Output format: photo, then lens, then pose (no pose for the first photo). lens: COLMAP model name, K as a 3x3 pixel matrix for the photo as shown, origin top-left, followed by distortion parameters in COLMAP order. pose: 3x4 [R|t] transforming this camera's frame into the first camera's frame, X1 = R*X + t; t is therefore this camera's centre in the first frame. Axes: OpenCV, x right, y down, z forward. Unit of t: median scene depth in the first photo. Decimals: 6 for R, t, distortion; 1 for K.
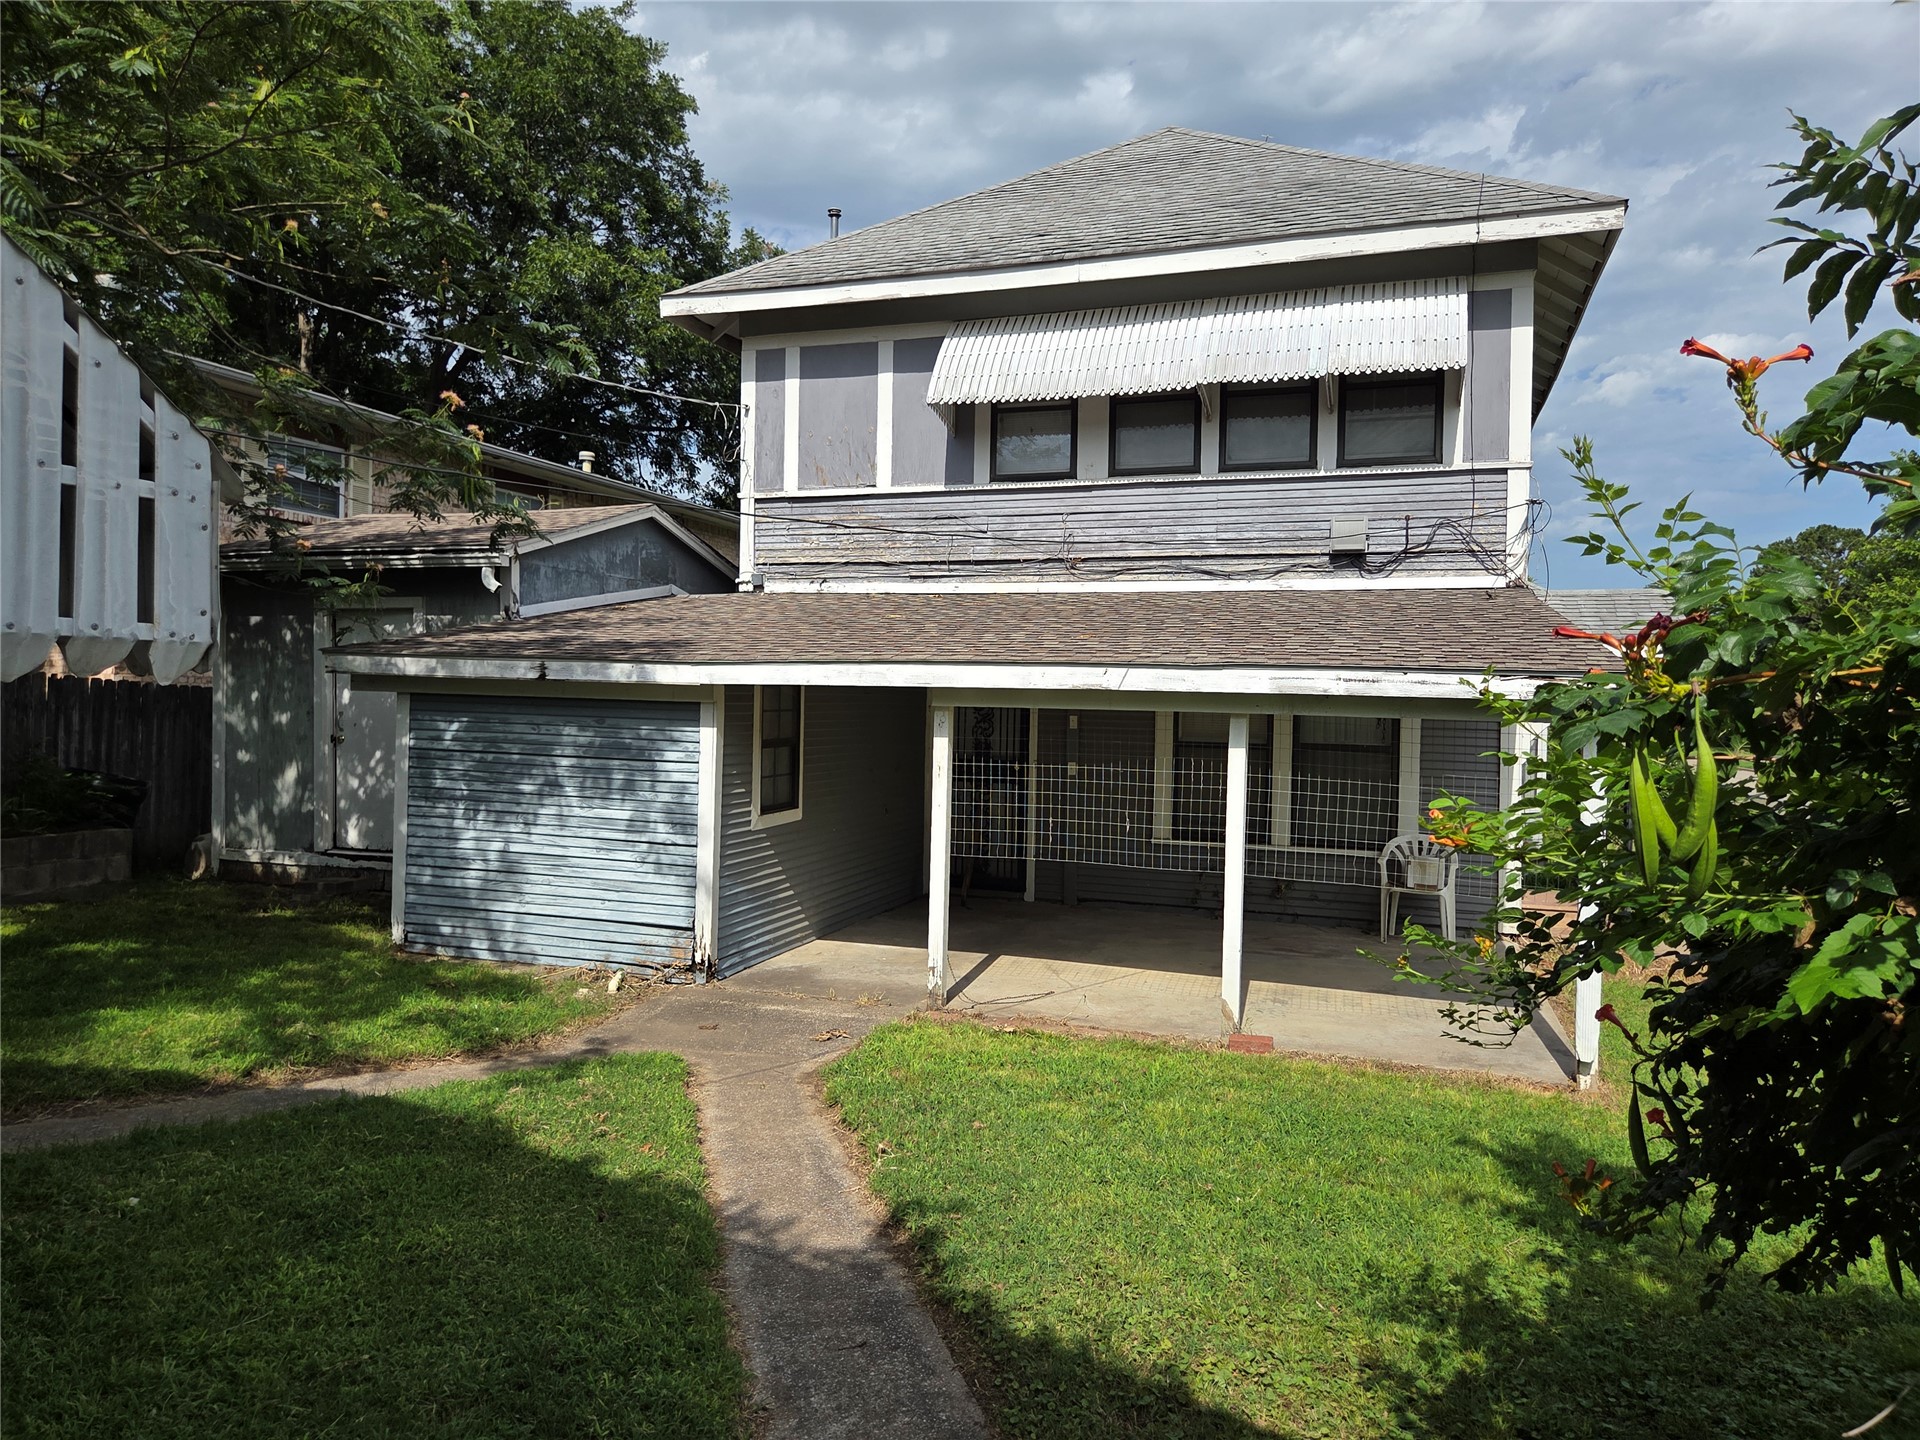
lens RADIAL K [[1299.6, 0, 963.5], [0, 1299.6, 714.7], [0, 0, 1]] dist [0.063606, -0.061059]
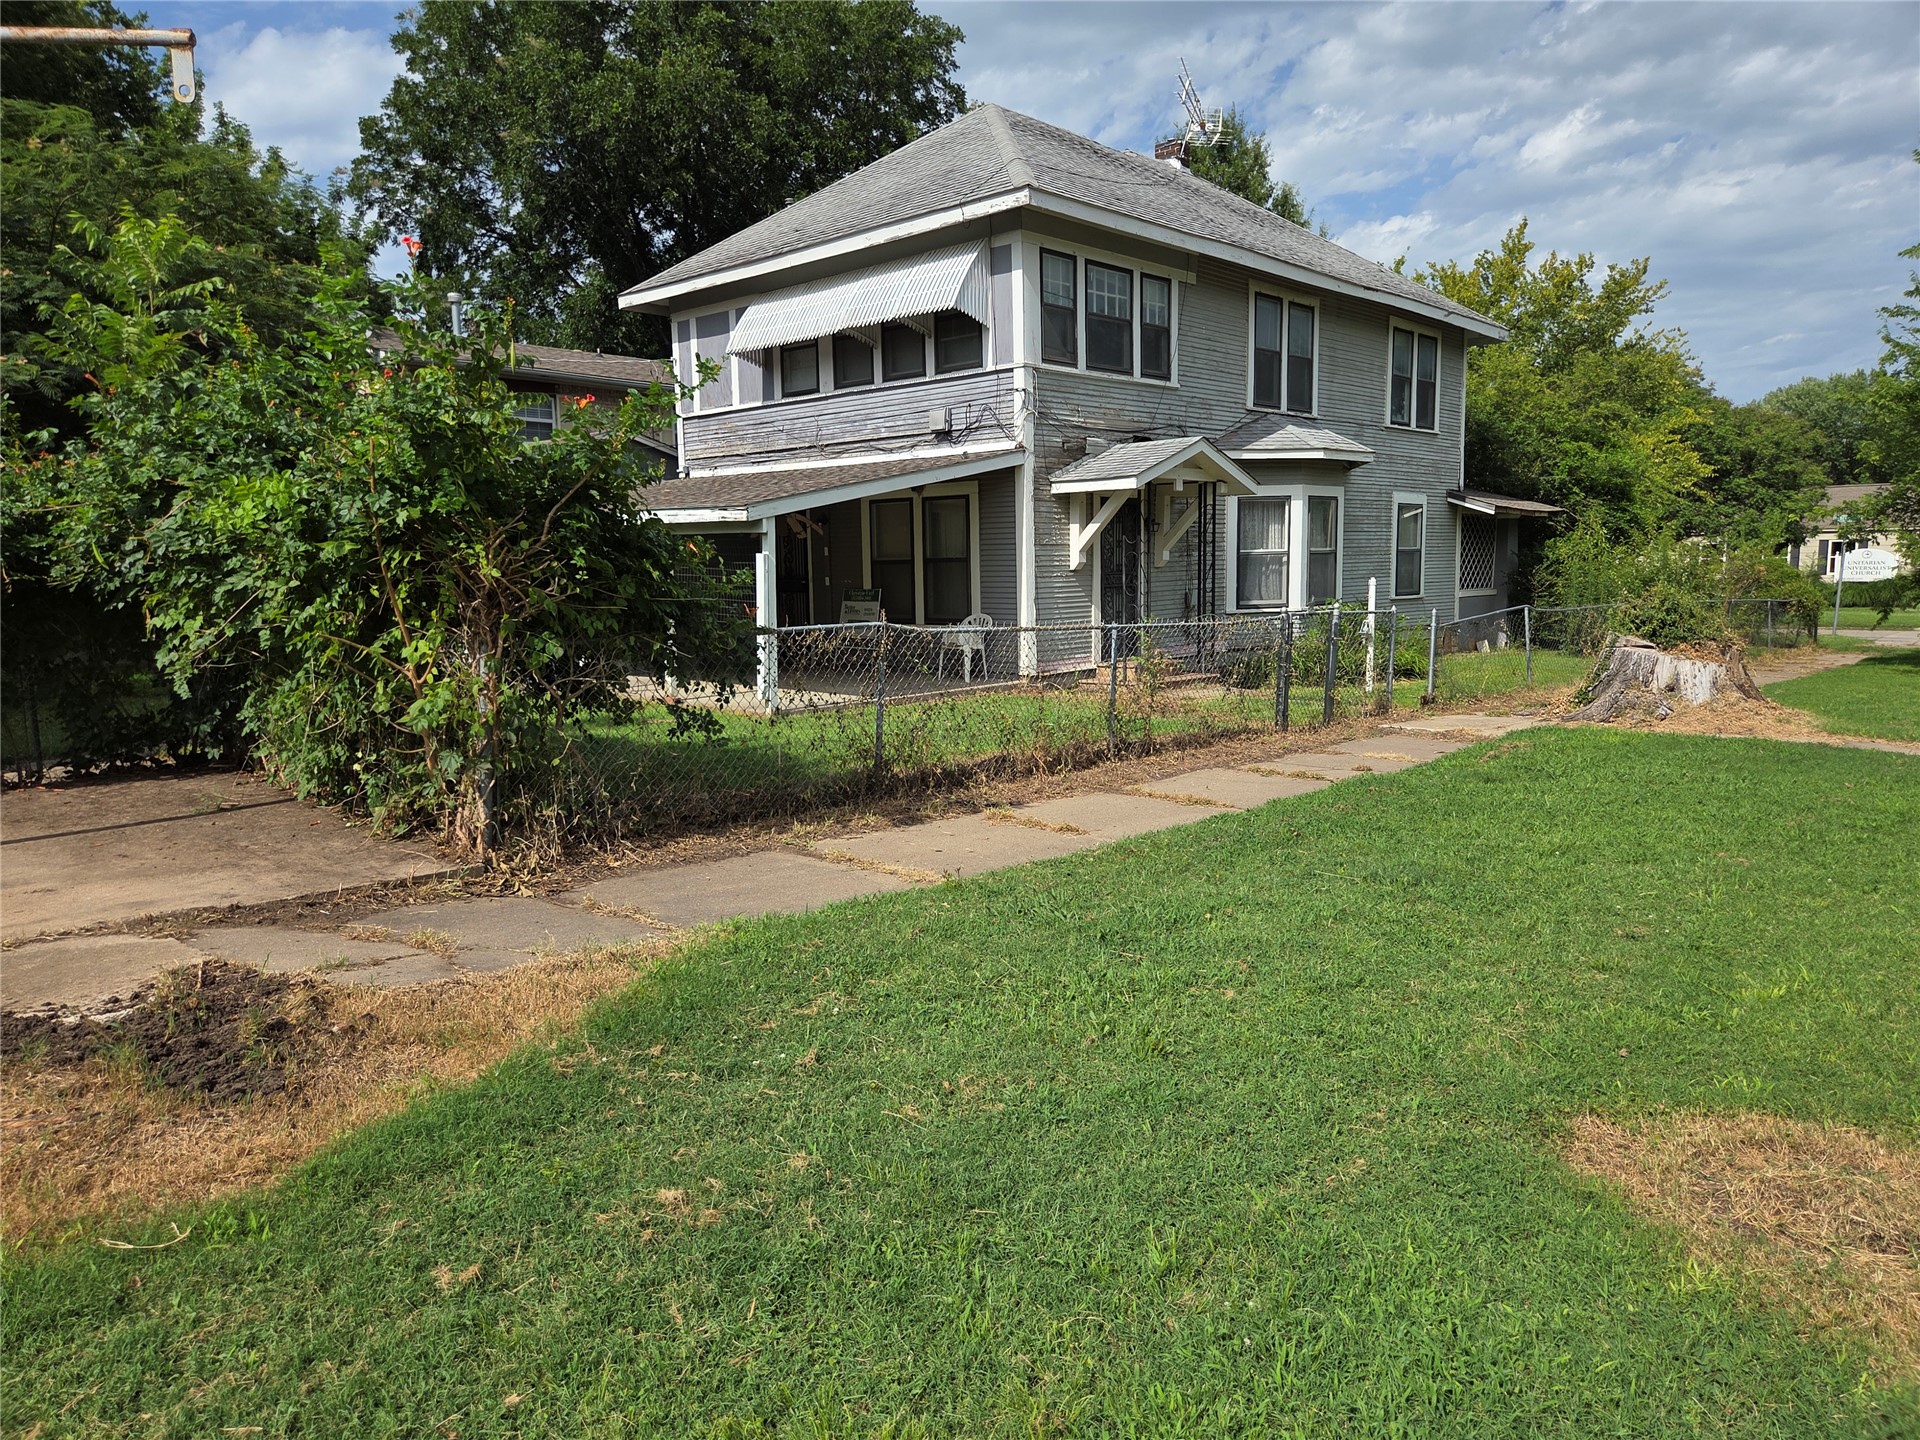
lens RADIAL K [[1299.6, 0, 934.5], [0, 1299.6, 746.0], [0, 0, 1]] dist [0.063606, -0.061059]
pose [[0.910423, 0.022763, -0.413053, 0.929142], [0.028188, 0.992751, 0.116839, 0.064182], [0.412718, -0.118016, 0.903181, -0.431254]]
